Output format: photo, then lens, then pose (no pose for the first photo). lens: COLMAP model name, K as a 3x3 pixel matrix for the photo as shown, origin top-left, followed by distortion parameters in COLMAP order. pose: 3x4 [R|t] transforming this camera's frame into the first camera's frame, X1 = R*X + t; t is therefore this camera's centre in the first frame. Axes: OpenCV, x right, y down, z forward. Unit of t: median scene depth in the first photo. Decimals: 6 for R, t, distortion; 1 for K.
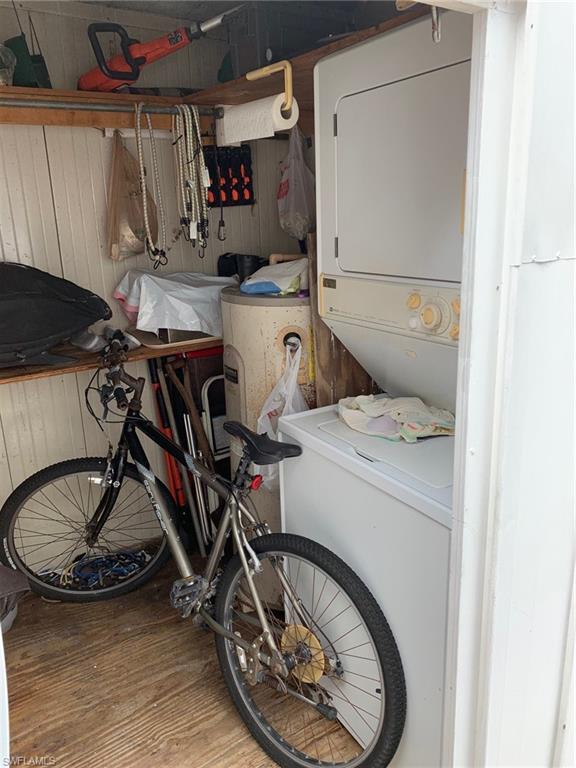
lens RADIAL K [[588.4, 0, 288.5], [0, 588.4, 383.0], [0, 0, 1]] dist [-0.000786, -0.002767]
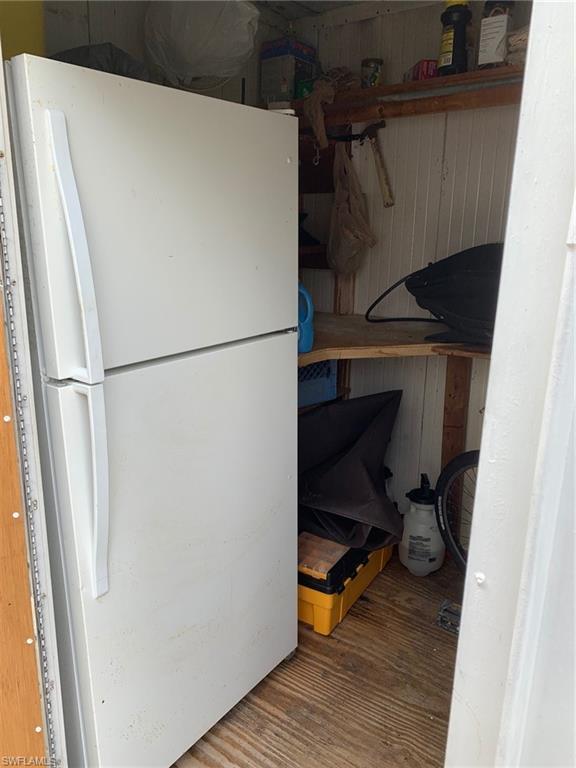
lens RADIAL K [[588.4, 0, 288.0], [0, 588.4, 384.8], [0, 0, 1]] dist [-0.000786, -0.002767]
pose [[0.321540, 0.276381, -0.905663, 0.409569], [-0.281927, 0.941020, 0.187078, -0.061638], [0.903952, 0.195177, 0.380495, 0.343260]]
